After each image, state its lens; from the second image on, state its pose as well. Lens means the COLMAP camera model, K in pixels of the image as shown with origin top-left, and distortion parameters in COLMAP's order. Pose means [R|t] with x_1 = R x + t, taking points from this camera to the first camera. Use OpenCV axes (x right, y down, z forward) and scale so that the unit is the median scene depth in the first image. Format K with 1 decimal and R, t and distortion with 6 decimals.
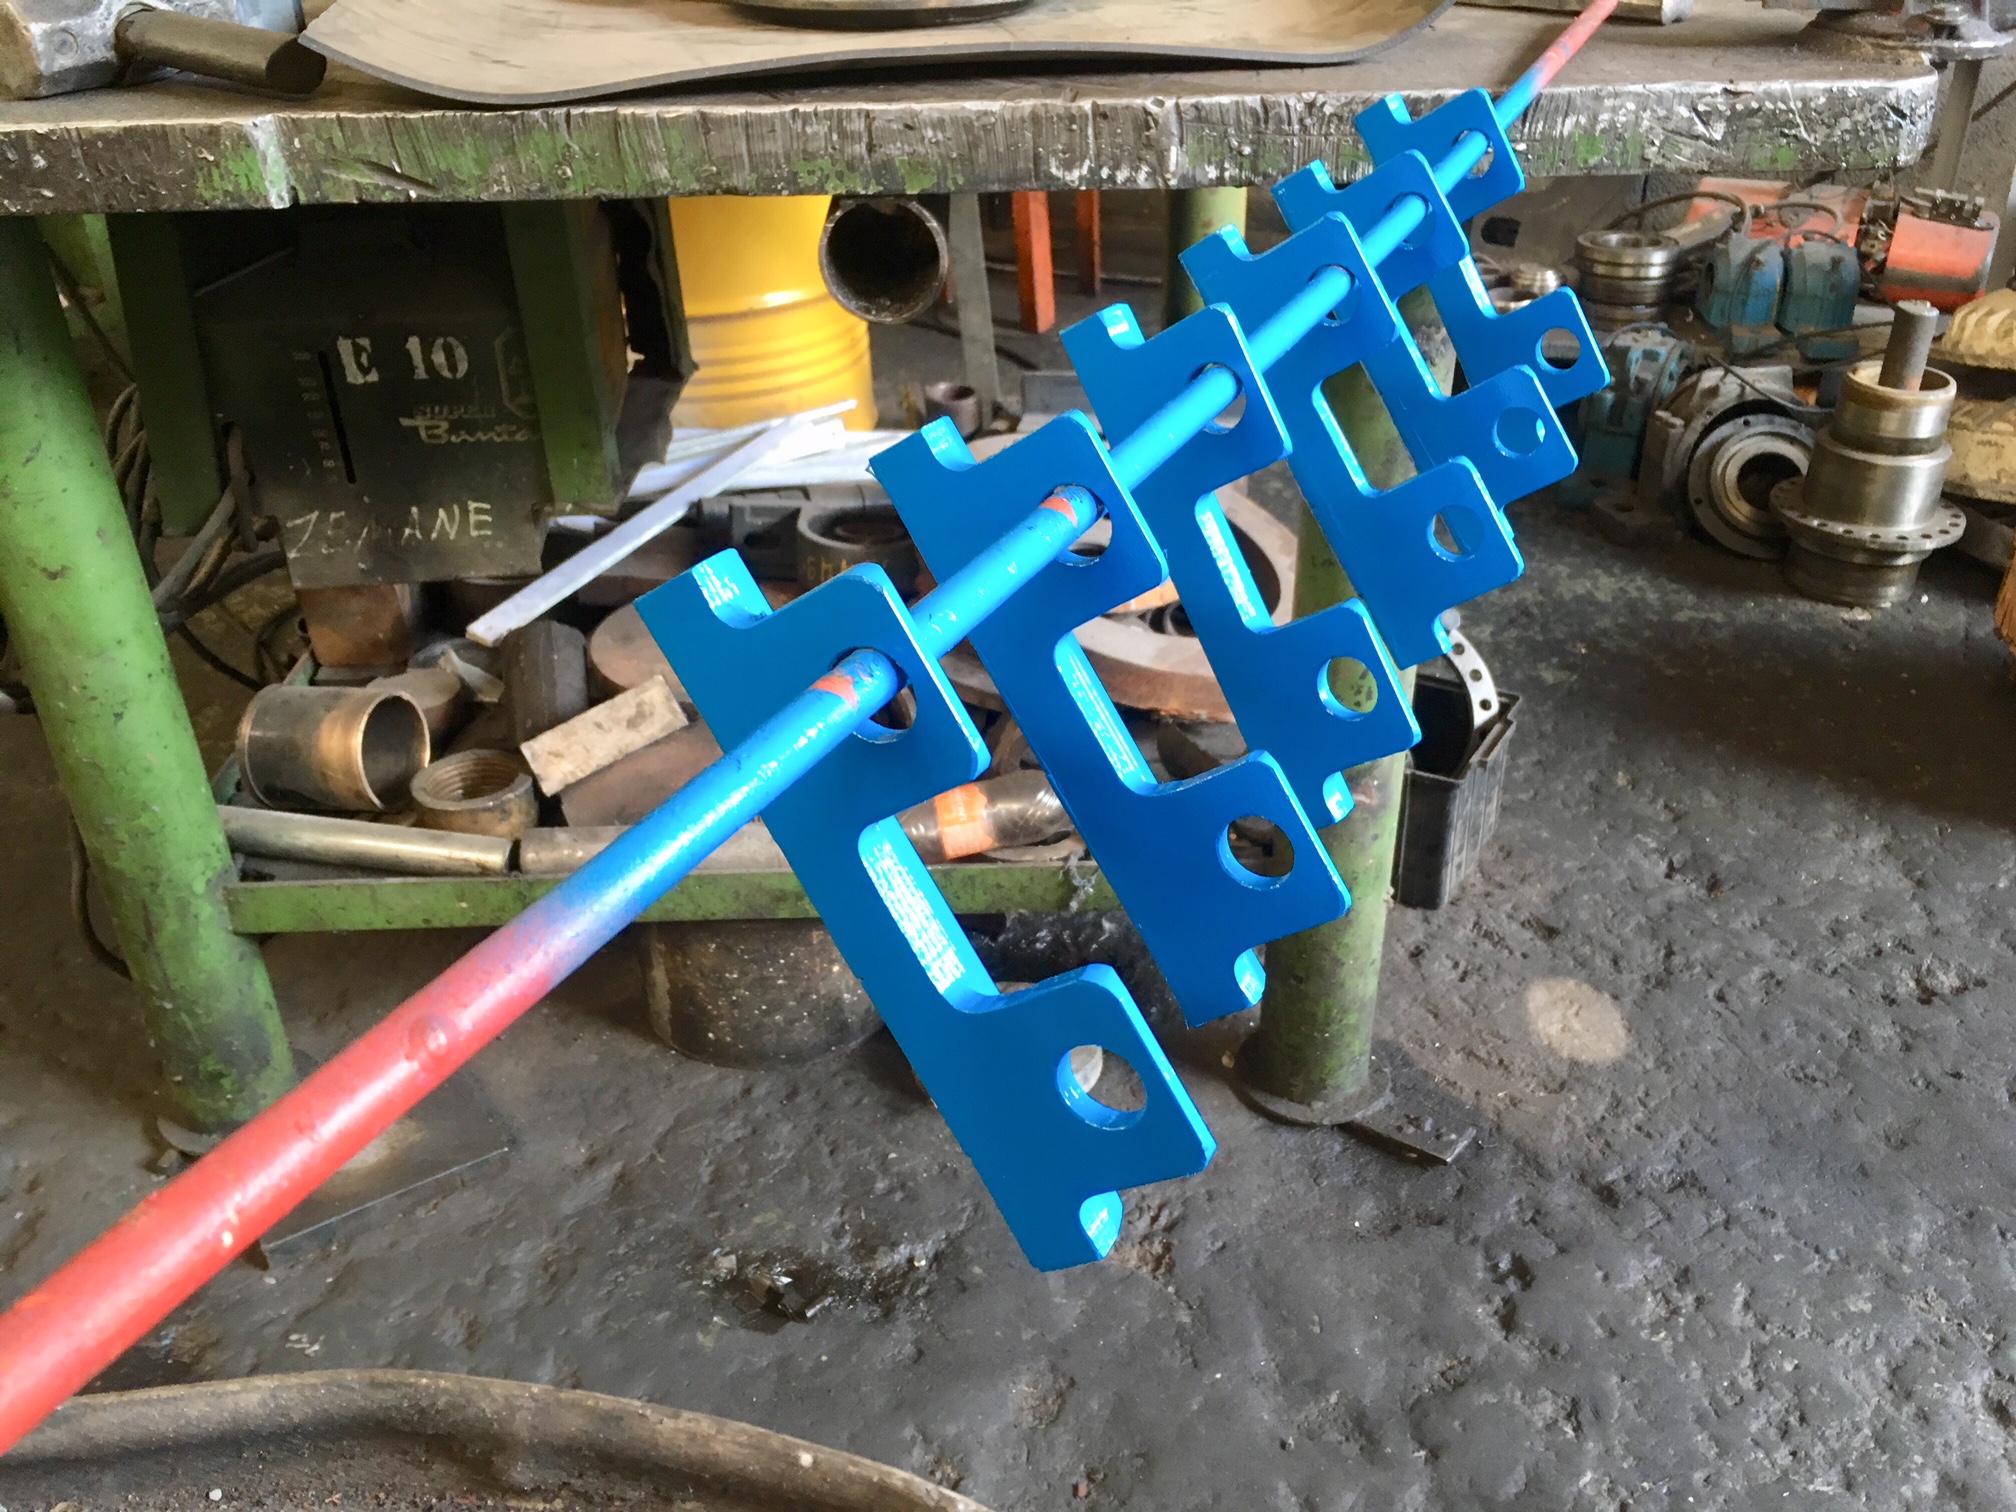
lens RADIAL K [[1753.3, 0, 975.7], [0, 1753.3, 745.2], [0, 0, 1]] dist [0.086940, -0.110202]
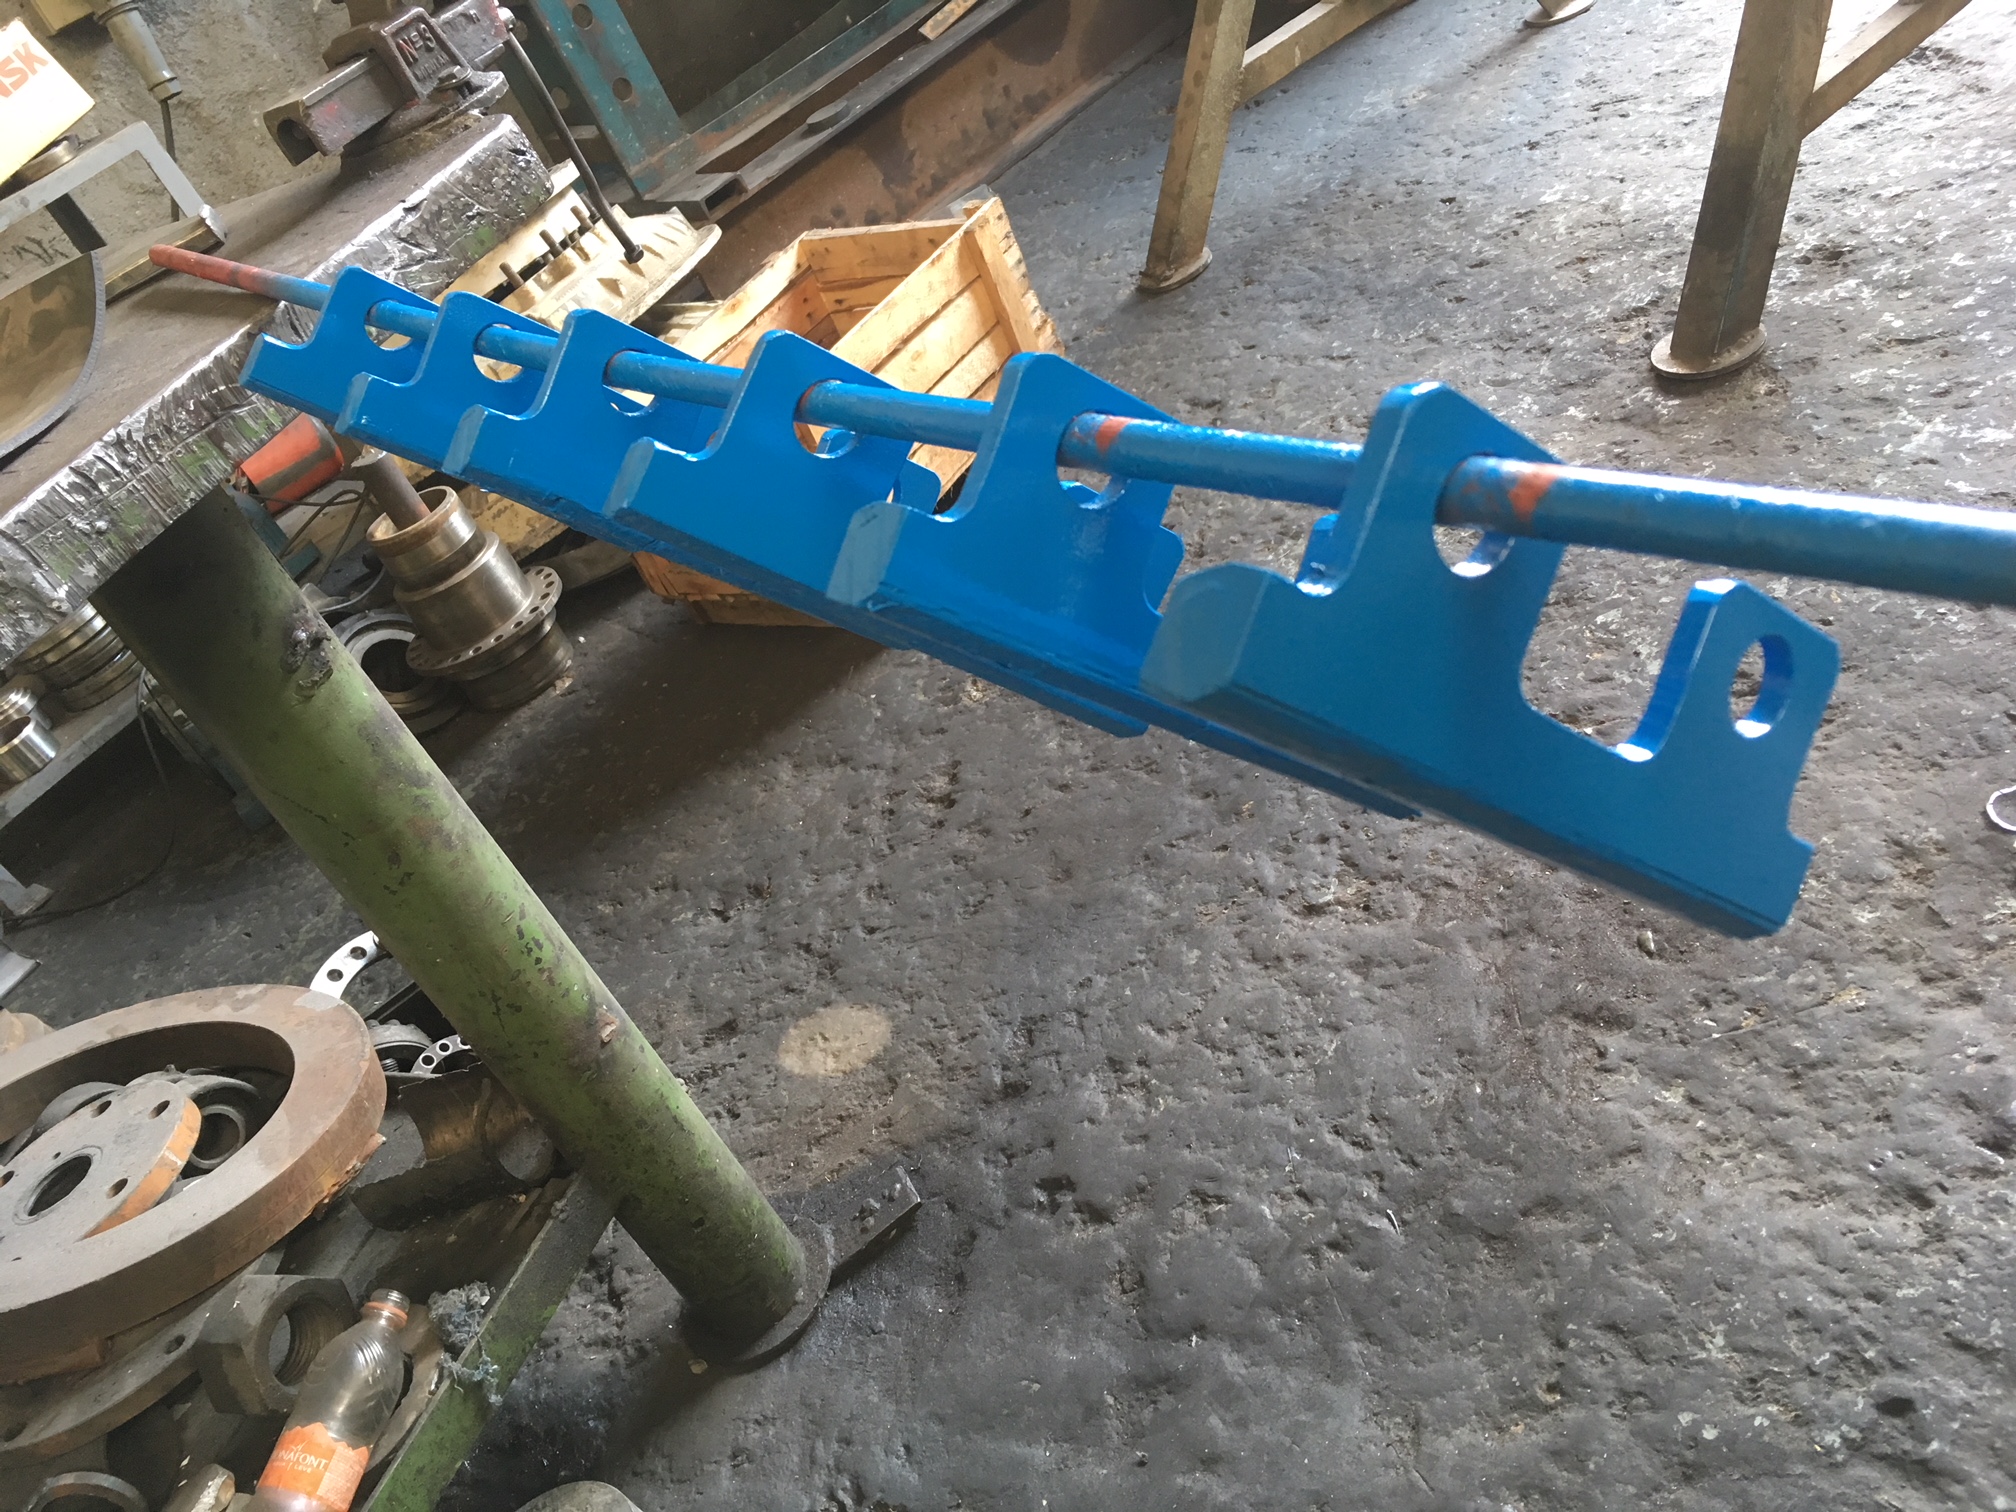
lens RADIAL K [[1764.0, 0, 1008.0], [0, 1764.0, 756.0], [0, 0, 1]] dist [0.057765, -0.014012]
pose [[0.378080, -0.656475, 0.652761, -0.208736], [0.756295, 0.625672, 0.191185, -0.077259], [-0.533923, 0.421396, 0.733043, 0.149060]]
